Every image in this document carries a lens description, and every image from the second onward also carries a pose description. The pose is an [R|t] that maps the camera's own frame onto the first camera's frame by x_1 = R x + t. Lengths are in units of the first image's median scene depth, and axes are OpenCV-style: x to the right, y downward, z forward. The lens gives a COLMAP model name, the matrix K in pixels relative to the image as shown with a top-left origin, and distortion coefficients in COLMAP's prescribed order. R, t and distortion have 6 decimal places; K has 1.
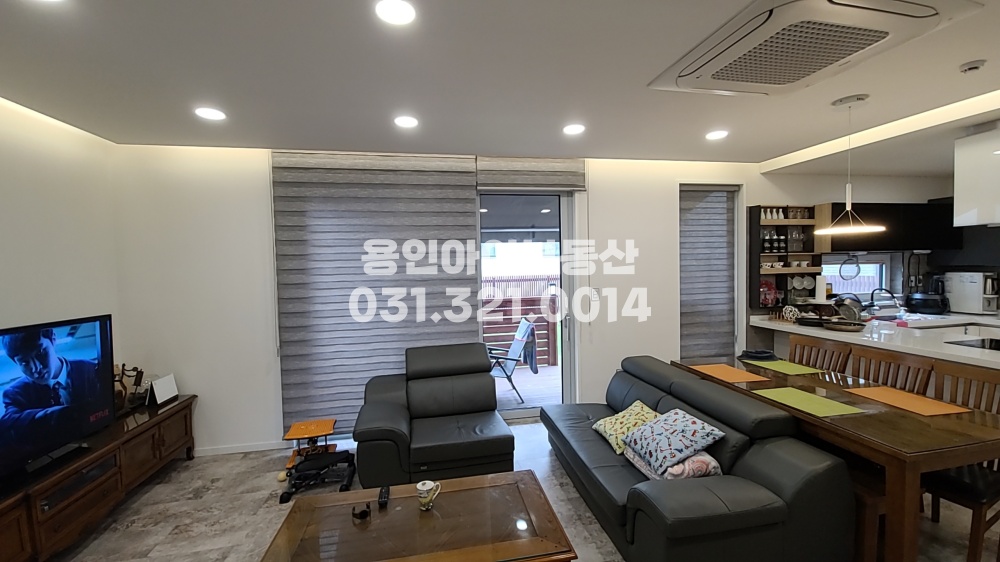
lens RADIAL K [[405.0, 0, 498.7], [0, 405.0, 275.8], [0, 0, 1]] dist [0.007168, -0.006702]
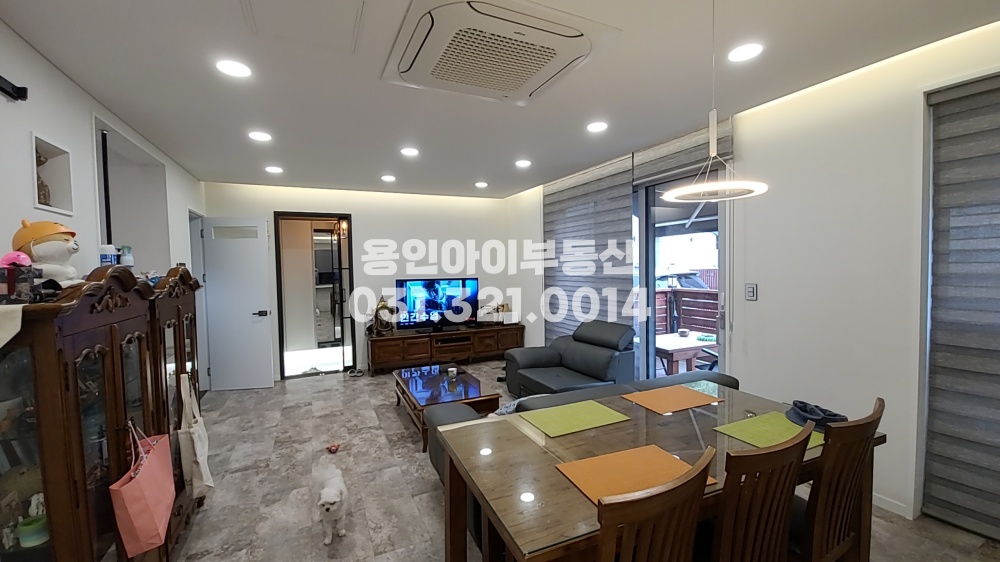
lens RADIAL K [[405.0, 0, 500.1], [0, 405.0, 286.9], [0, 0, 1]] dist [0.007168, -0.006702]
pose [[0.250864, 0.067917, -0.965637, 0.952908], [-0.012890, 0.997682, 0.066823, -0.010247], [0.967936, -0.004317, 0.251158, 0.403702]]
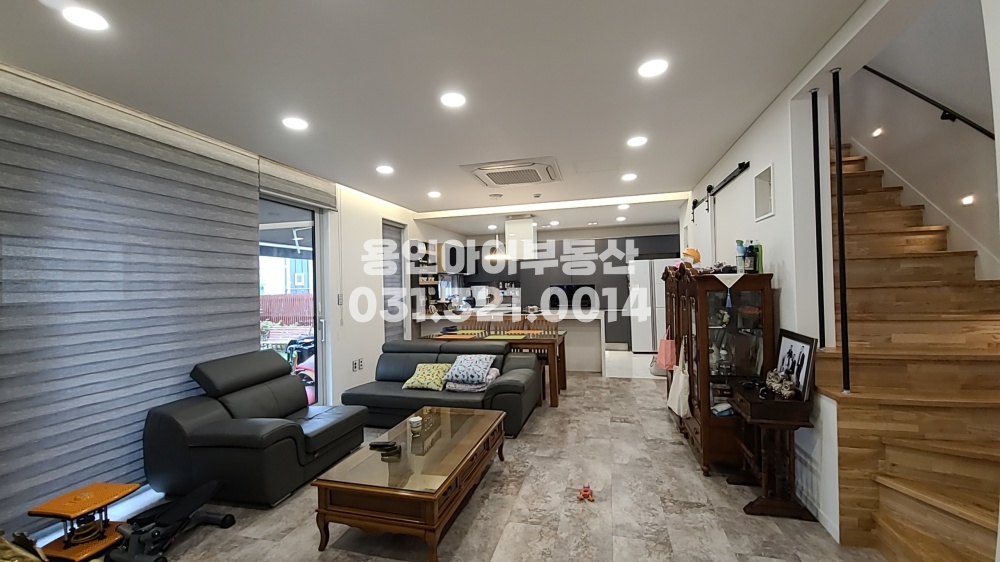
lens RADIAL K [[405.0, 0, 495.5], [0, 405.0, 280.6], [0, 0, 1]] dist [0.007168, -0.006702]
pose [[0.435783, 0.022018, 0.899782, -0.706527], [0.037099, 0.998412, -0.042400, 0.065682], [-0.899287, 0.051858, 0.434274, 0.083847]]
